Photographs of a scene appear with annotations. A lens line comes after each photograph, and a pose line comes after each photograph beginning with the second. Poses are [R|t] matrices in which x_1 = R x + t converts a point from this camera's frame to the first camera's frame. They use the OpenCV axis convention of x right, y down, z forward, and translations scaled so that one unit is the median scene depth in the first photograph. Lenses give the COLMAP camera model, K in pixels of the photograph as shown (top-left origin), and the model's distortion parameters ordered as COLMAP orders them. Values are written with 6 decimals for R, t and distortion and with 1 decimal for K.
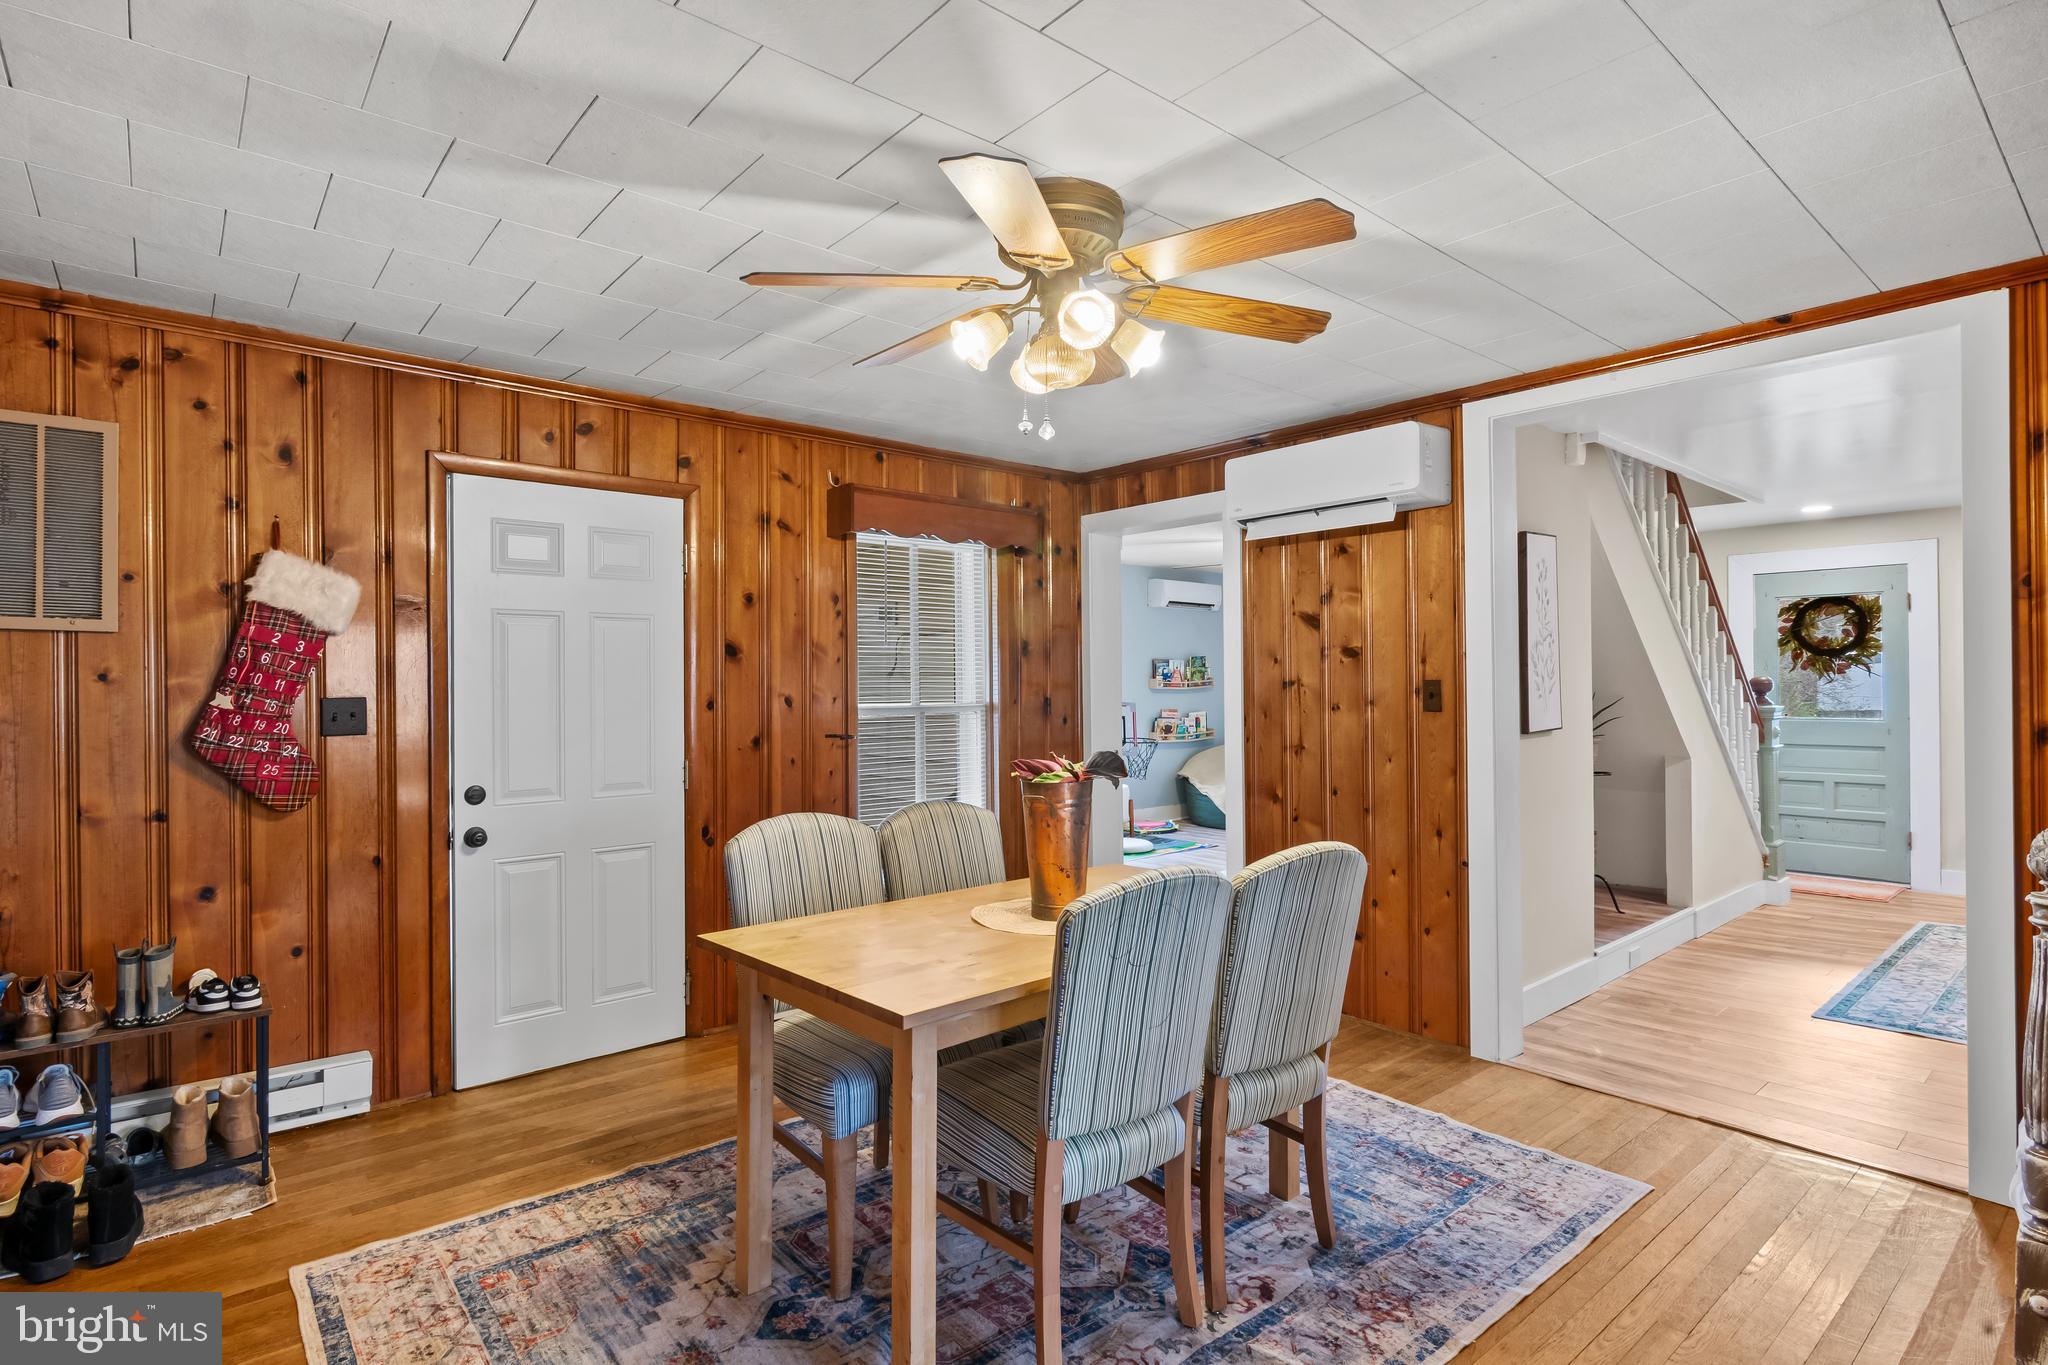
lens RADIAL K [[1023.1, 0, 1011.5], [0, 1023.1, 690.0], [0, 0, 1]] dist [-0.004511, -0.001525]
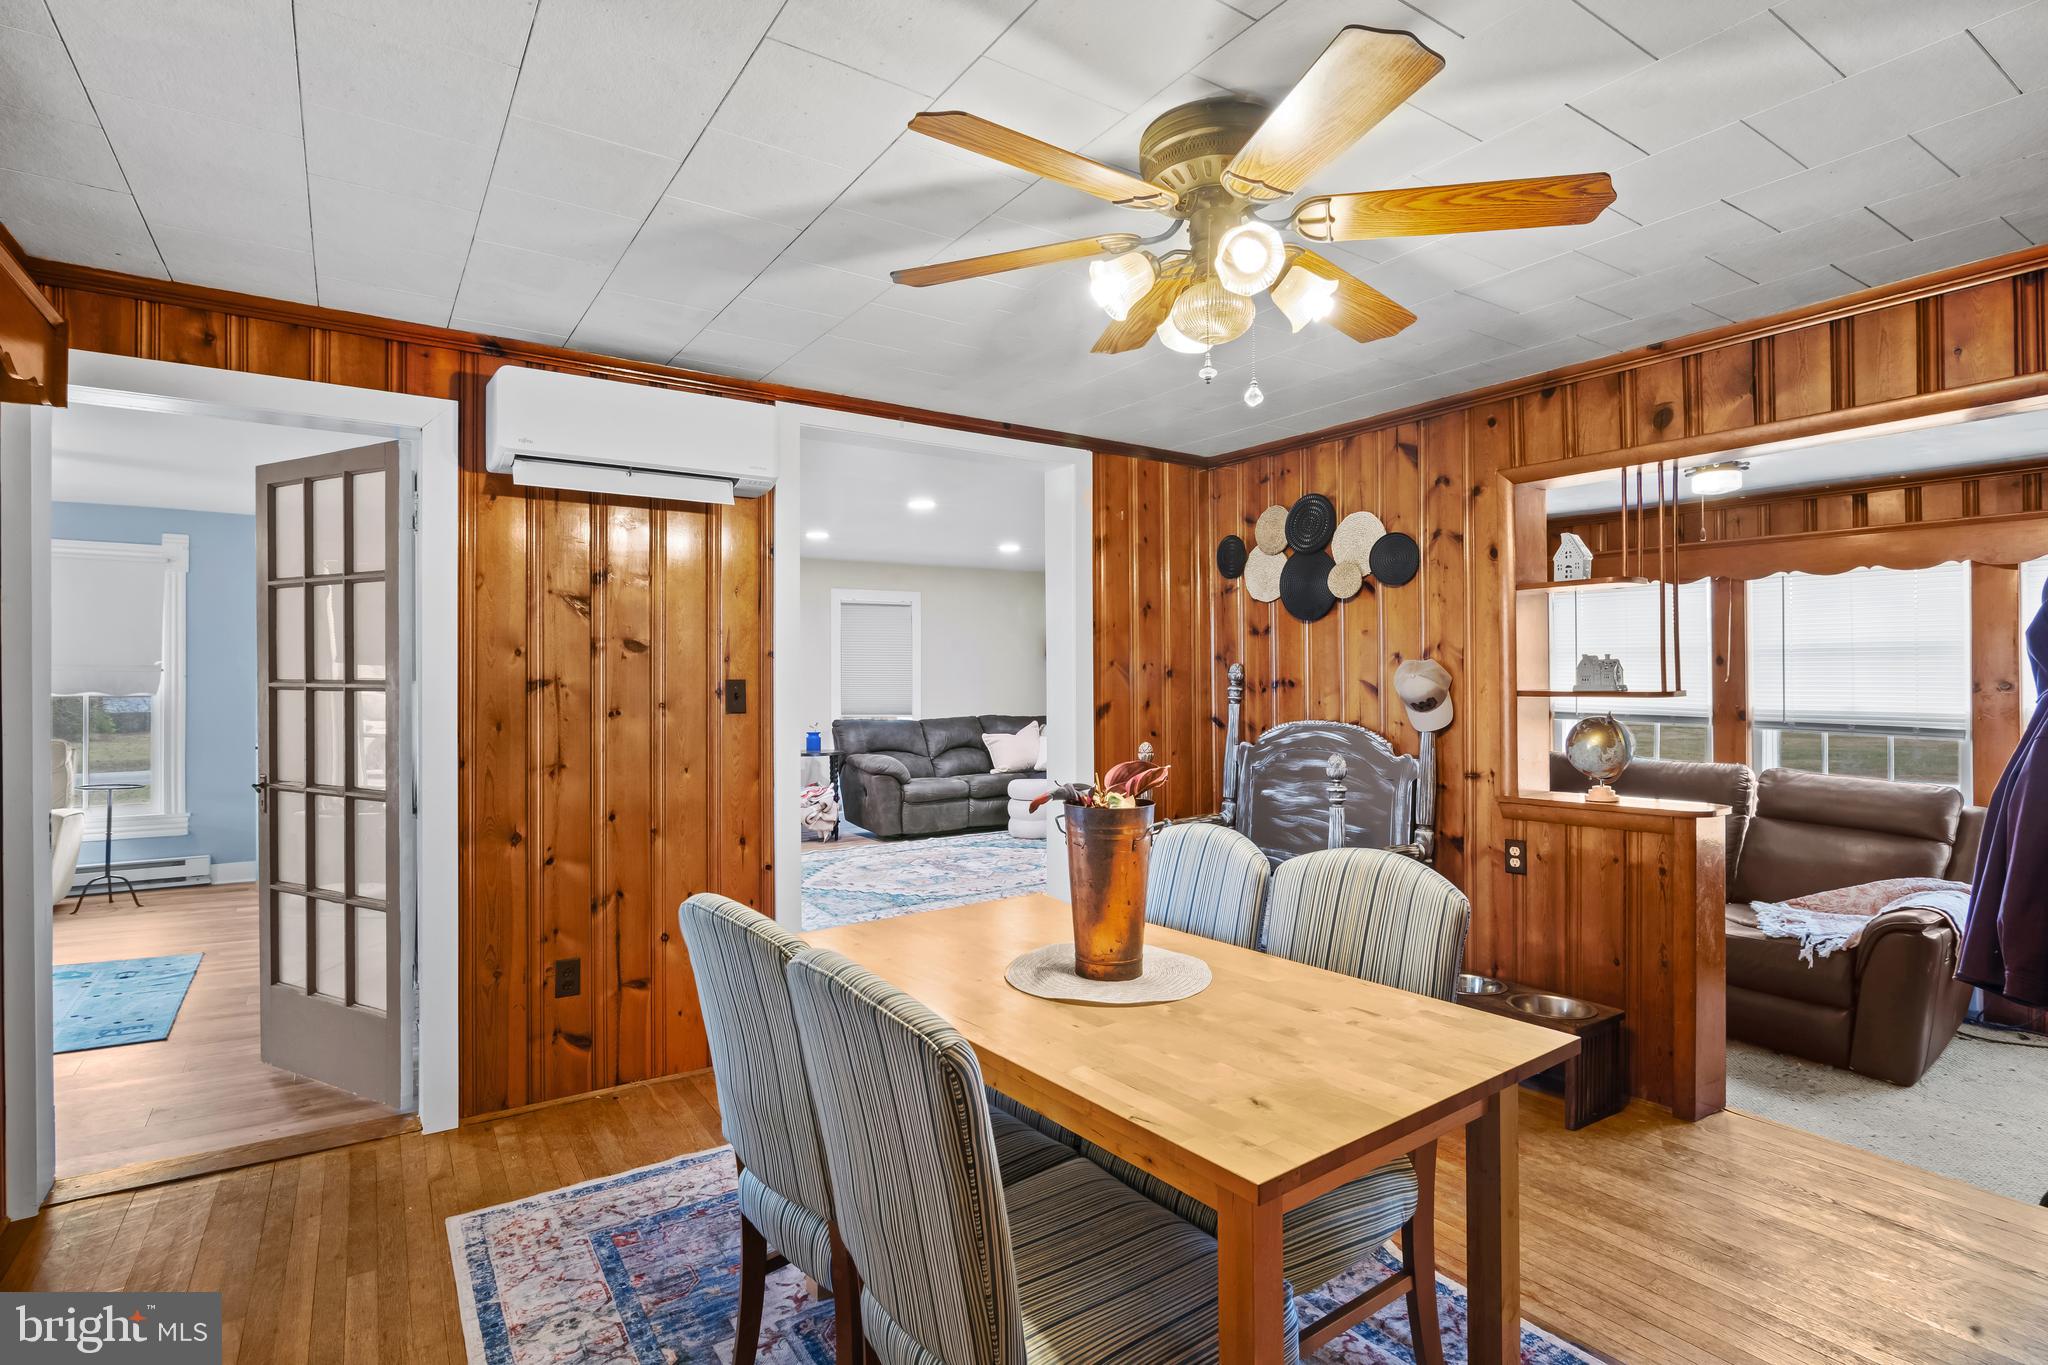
lens RADIAL K [[1023.1, 0, 1035.0], [0, 1023.1, 677.2], [0, 0, 1]] dist [-0.004511, -0.001525]
pose [[0.105120, 0.007705, 0.994430, -0.451206], [0.003830, 0.999959, -0.008152, -0.003195], [-0.994452, 0.004665, 0.105086, 0.567684]]
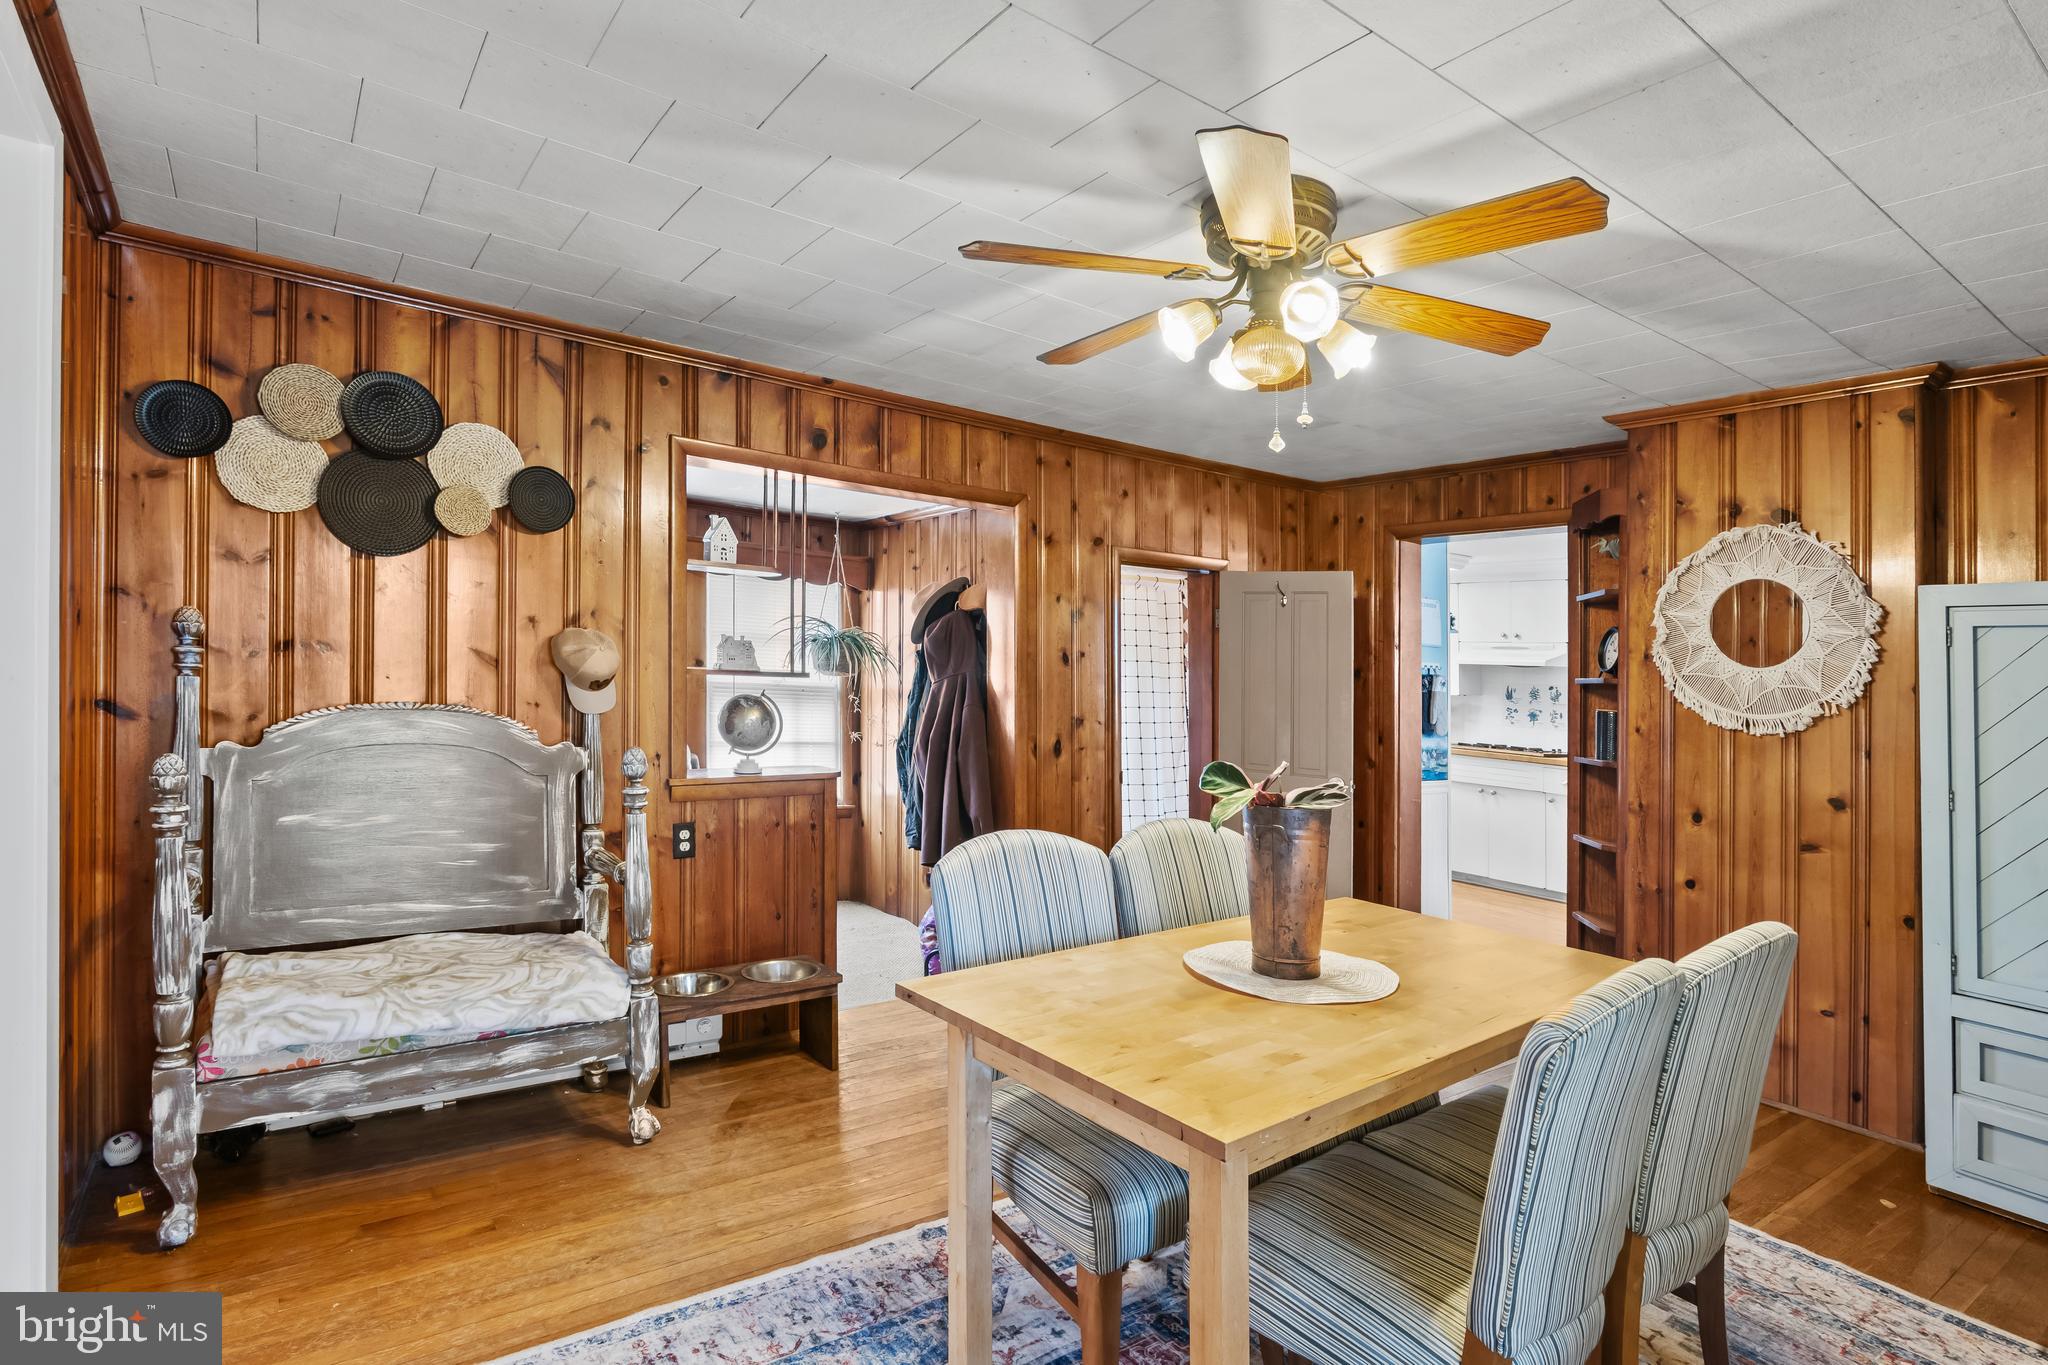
lens RADIAL K [[1023.1, 0, 1017.4], [0, 1023.1, 664.8], [0, 0, 1]] dist [-0.004511, -0.001525]
pose [[-0.996370, -0.037934, 0.076212, 0.127000], [-0.038393, 0.999252, -0.004562, -0.007565], [-0.075982, -0.007471, -0.997081, 1.078662]]
